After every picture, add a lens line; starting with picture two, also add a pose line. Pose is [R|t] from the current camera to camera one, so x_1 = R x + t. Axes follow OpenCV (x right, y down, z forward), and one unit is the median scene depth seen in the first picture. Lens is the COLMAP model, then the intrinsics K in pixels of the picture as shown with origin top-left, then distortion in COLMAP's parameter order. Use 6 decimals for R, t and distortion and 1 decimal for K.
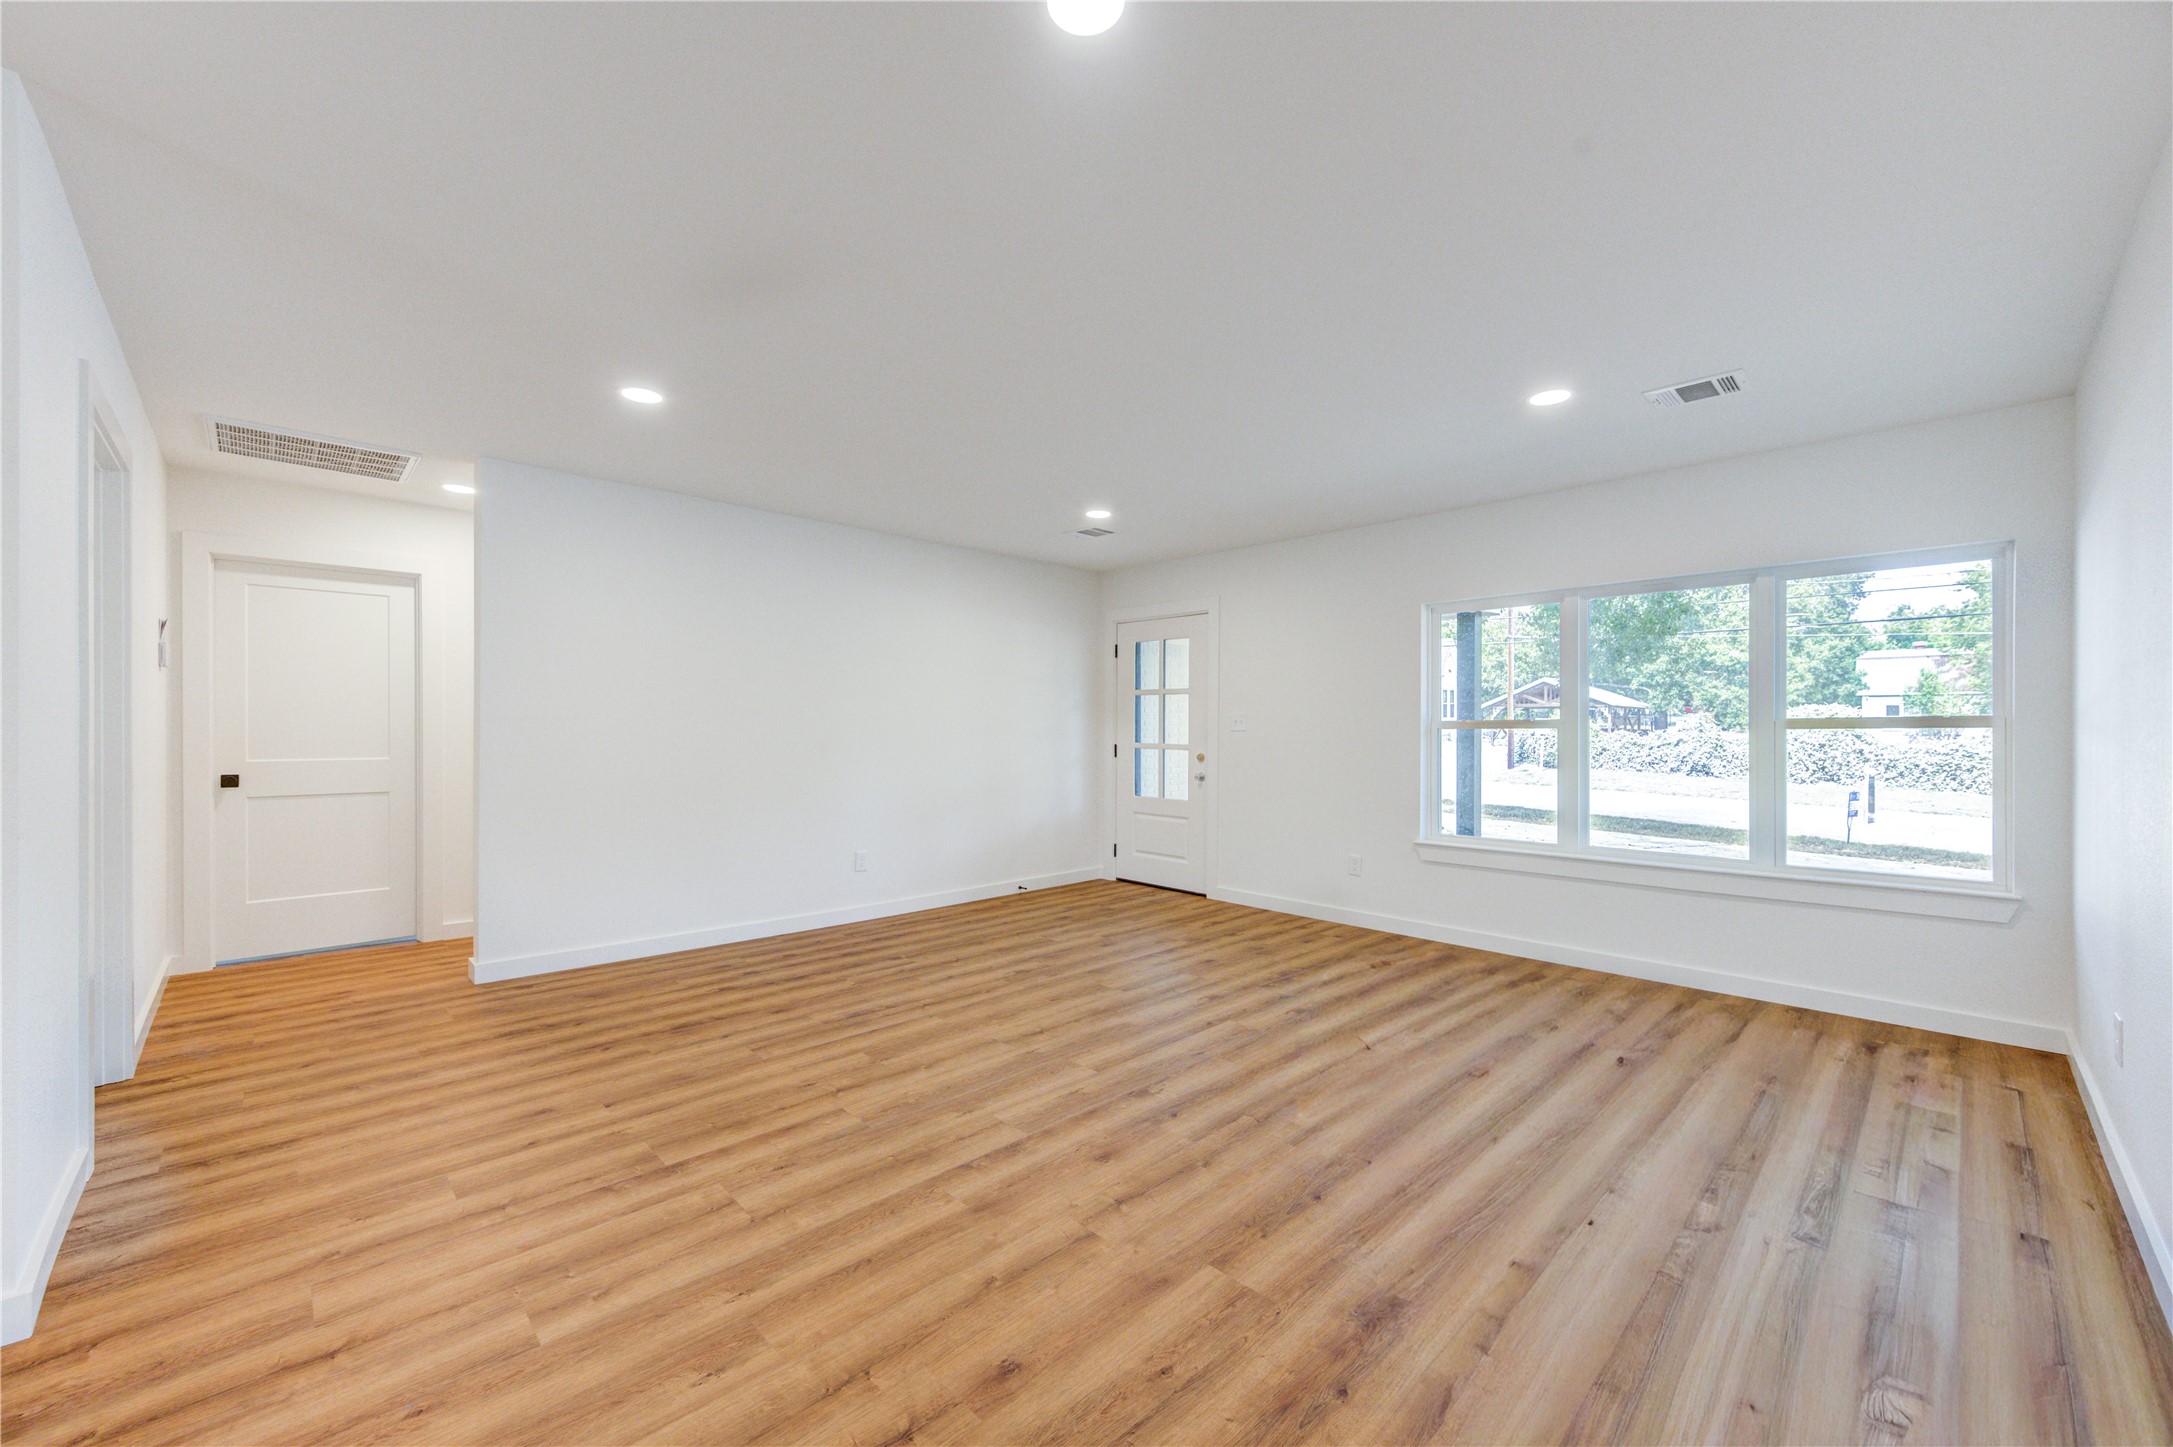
lens RADIAL K [[842.4, 0, 1097.7], [0, 842.4, 727.7], [0, 0, 1]] dist [0.005568, -0.000856]
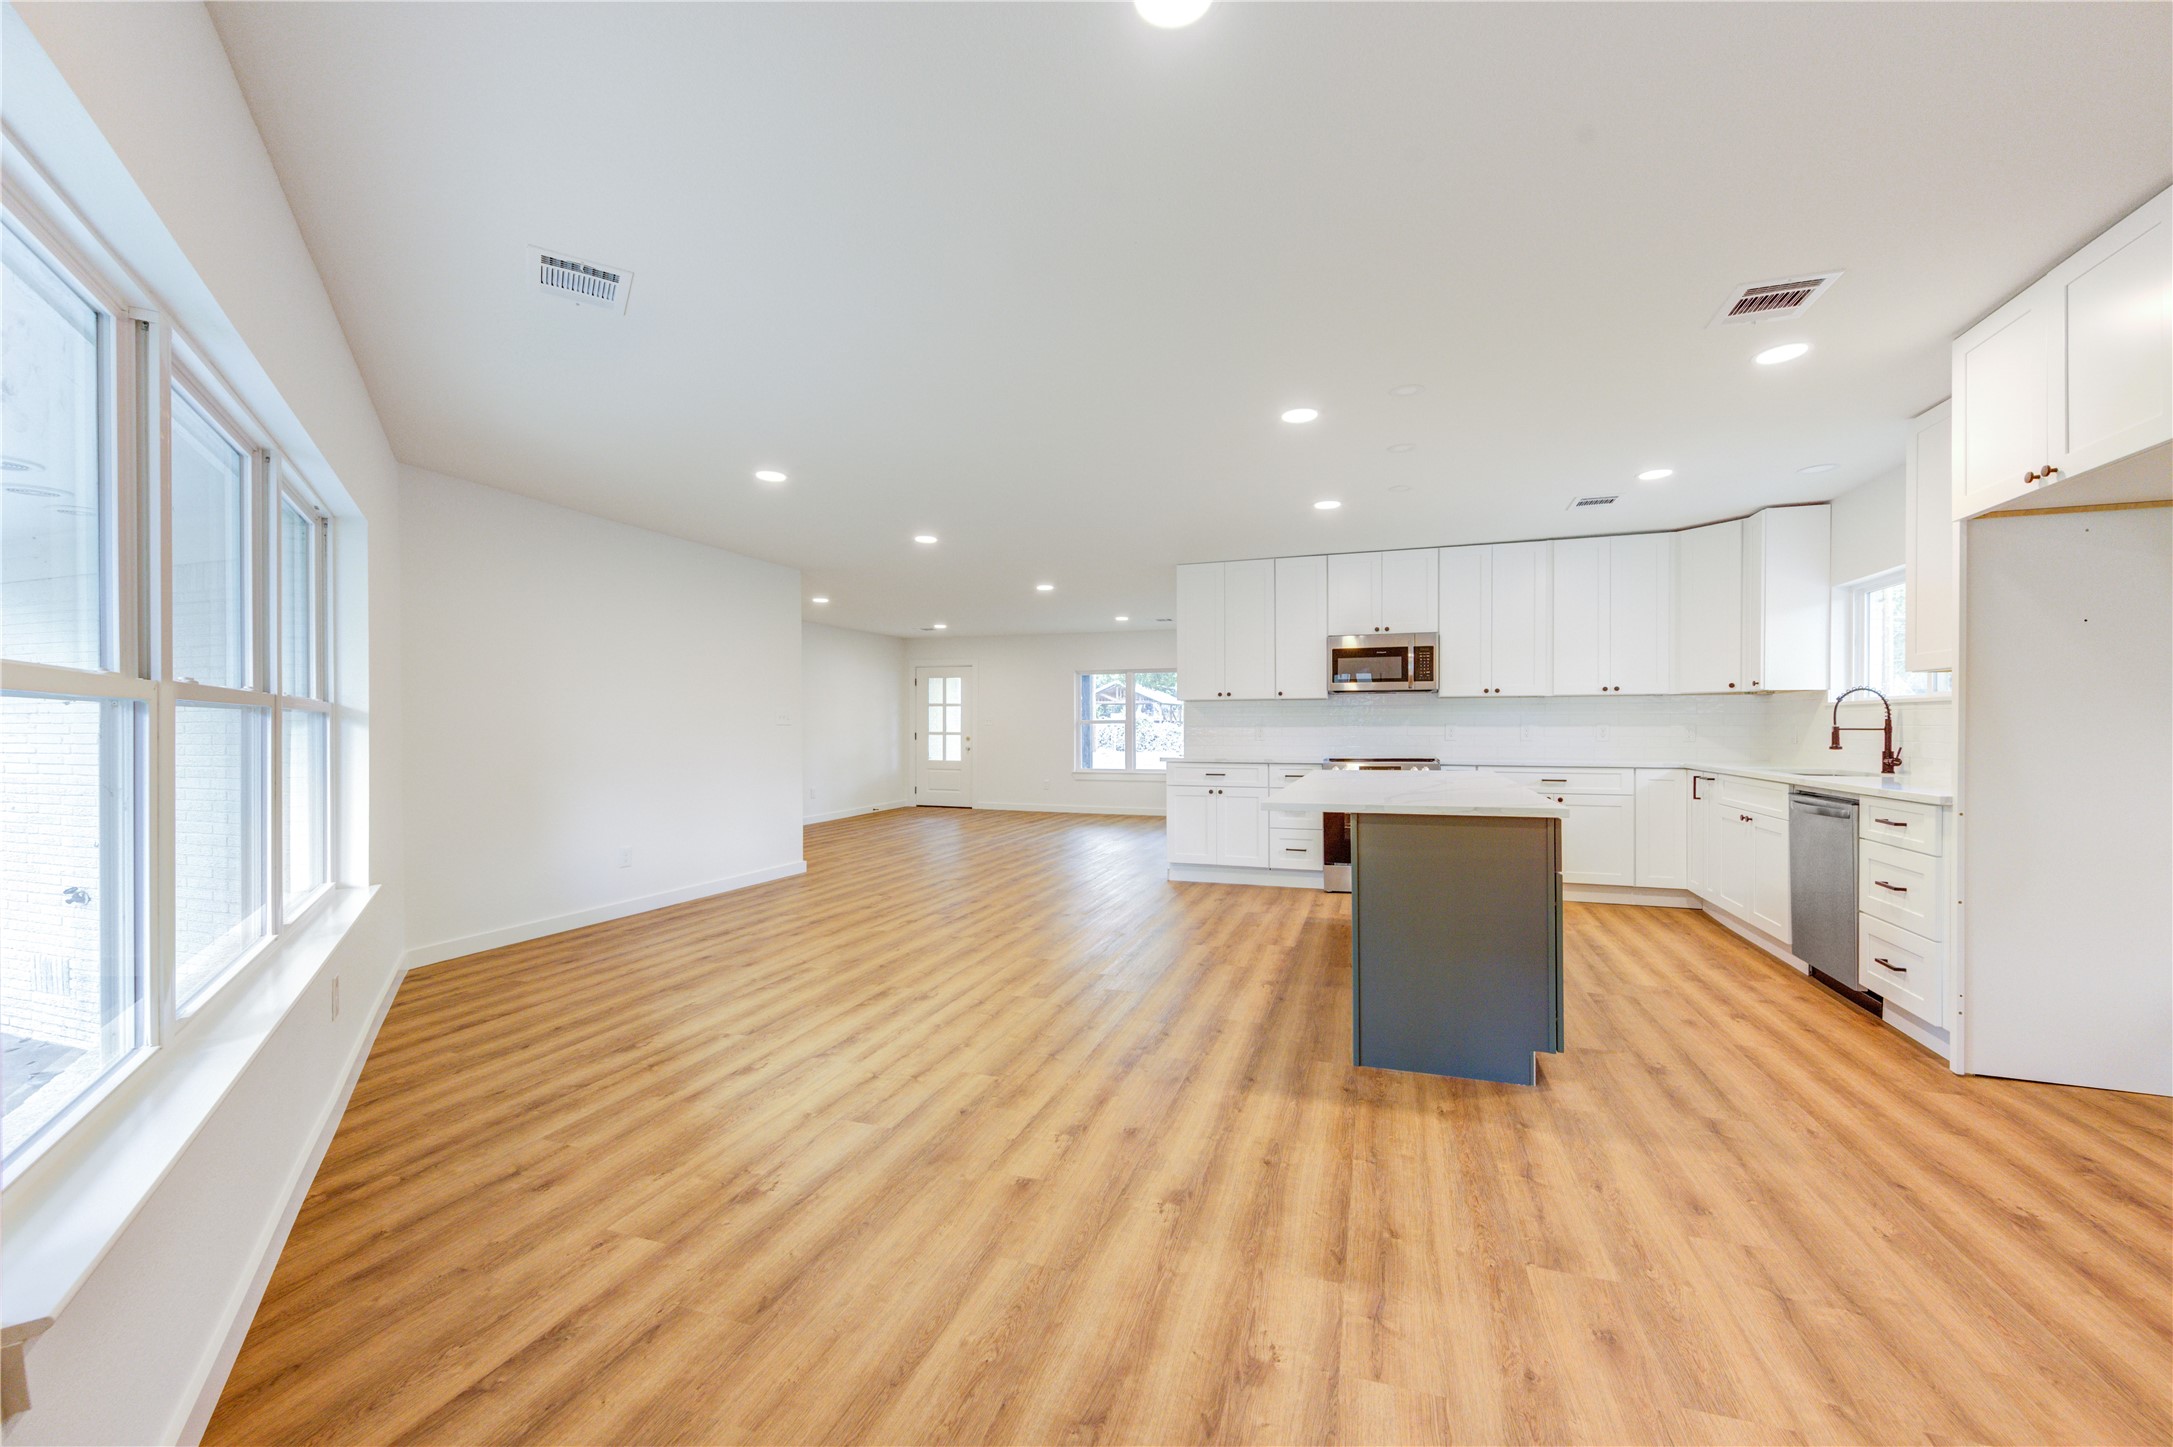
lens RADIAL K [[842.4, 0, 1096.0], [0, 842.4, 725.9], [0, 0, 1]] dist [0.005568, -0.000856]
pose [[0.894166, -0.007169, 0.447679, -0.882172], [0.004196, 0.999962, 0.007632, -0.015892], [-0.447716, -0.004946, 0.894162, -1.623649]]
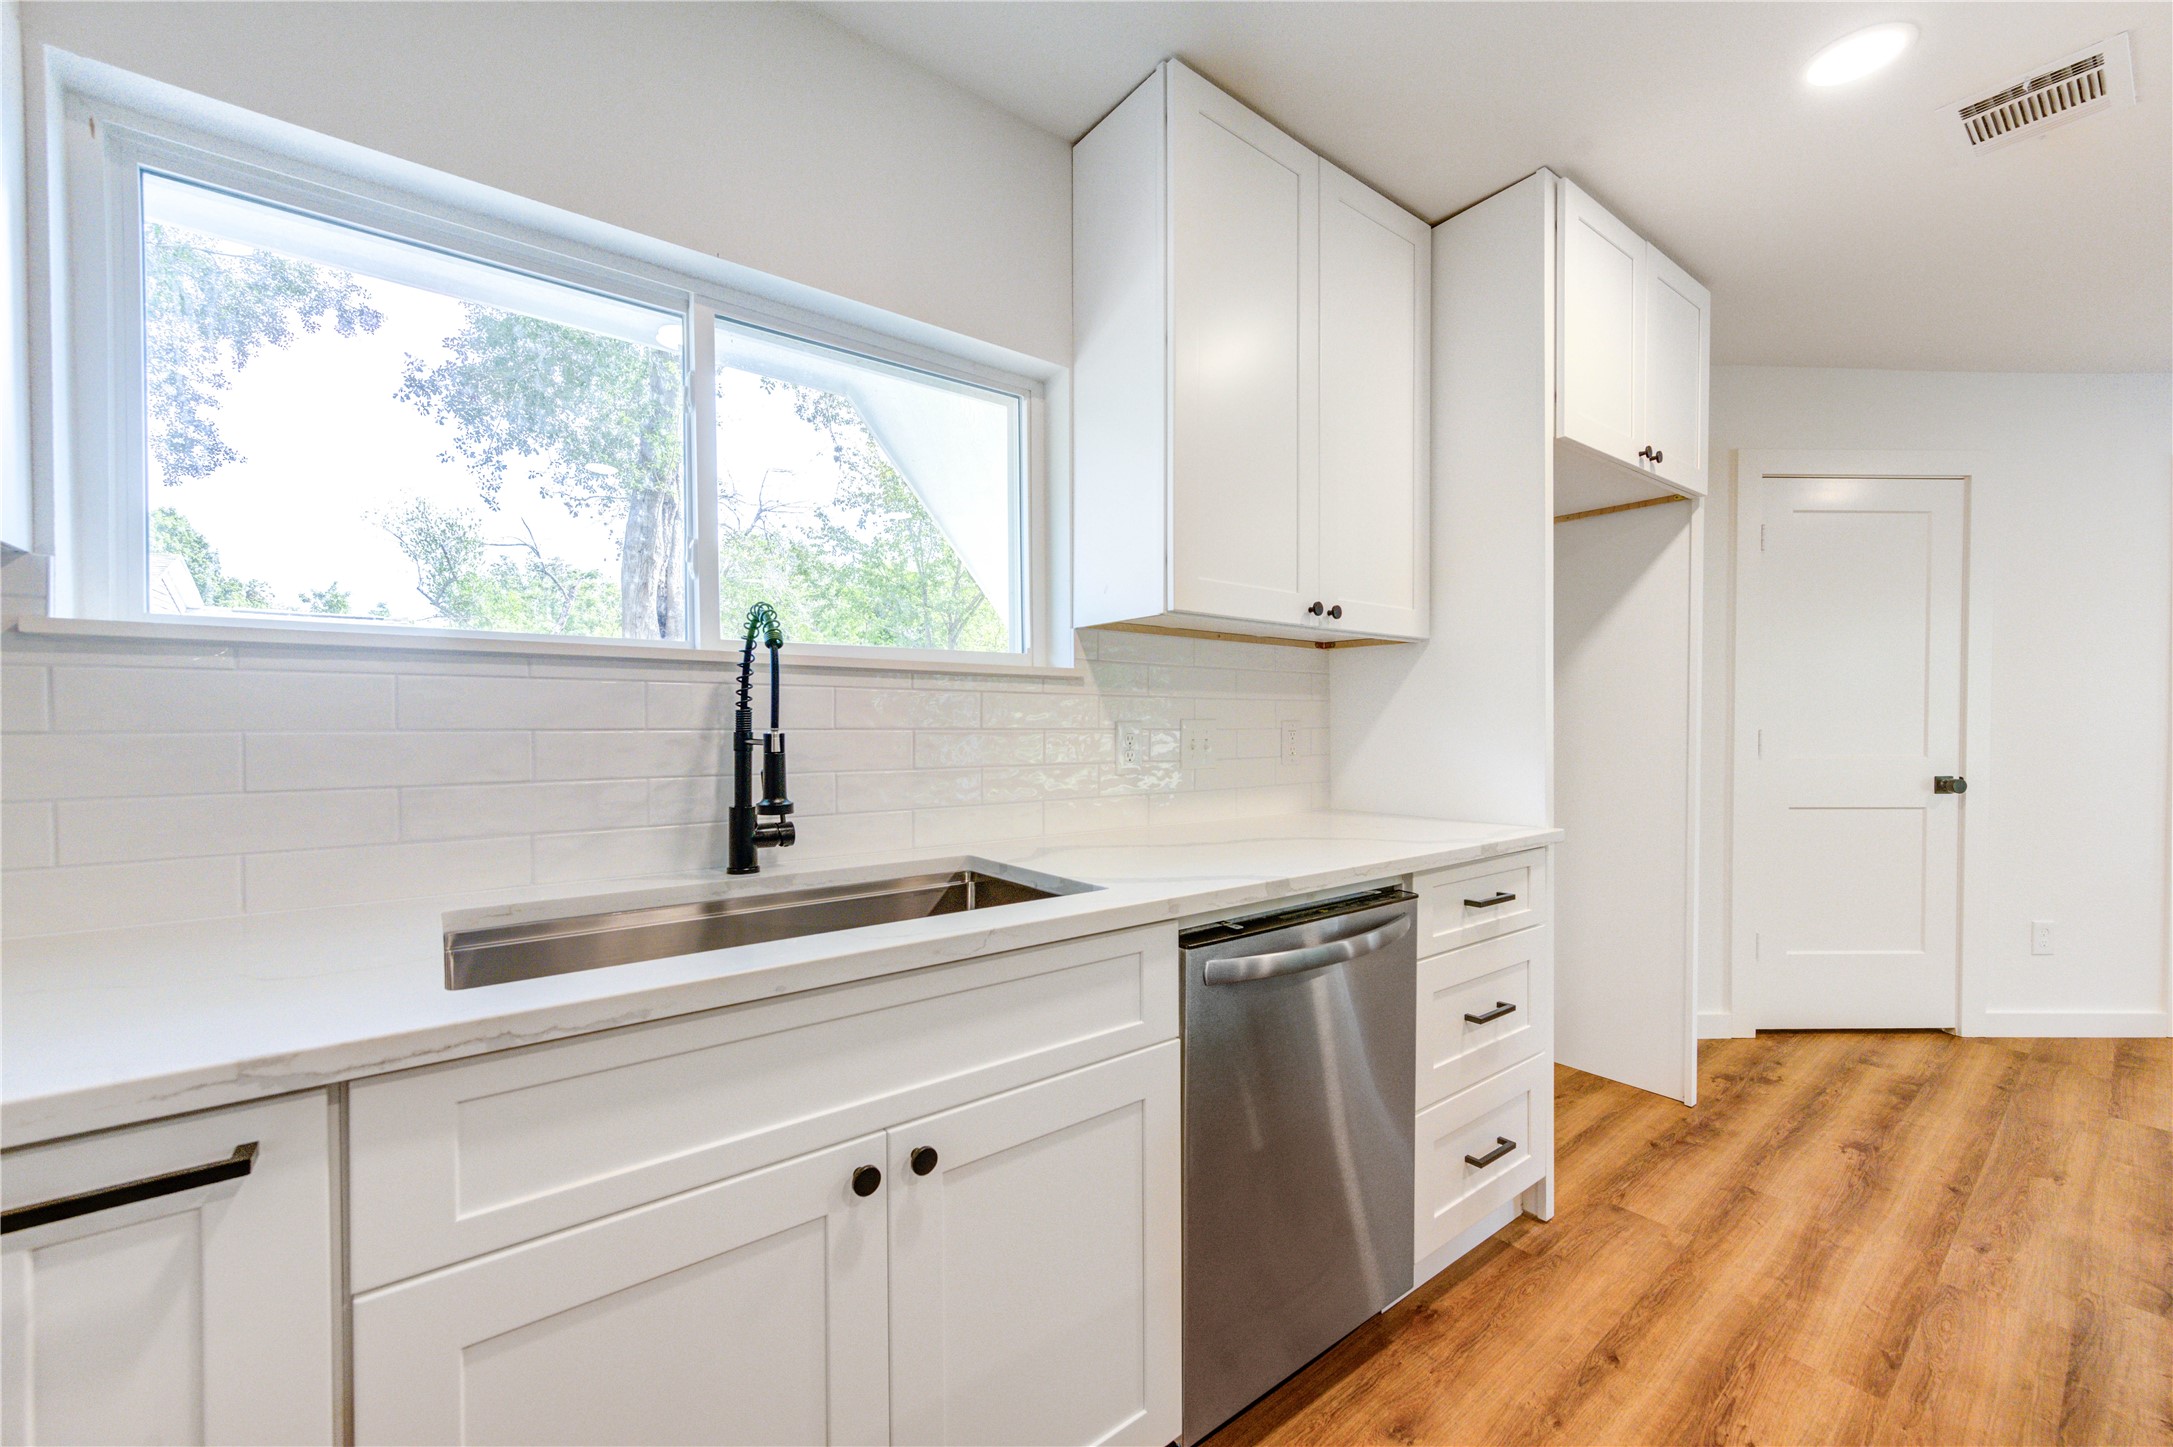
lens RADIAL K [[842.4, 0, 1097.7], [0, 842.4, 736.3], [0, 0, 1]] dist [0.005568, -0.000856]
pose [[-0.994217, -0.006294, 0.107209, 0.465981], [-0.004866, 0.999896, 0.013575, -0.004704], [-0.107284, 0.012975, -0.994144, -0.668163]]
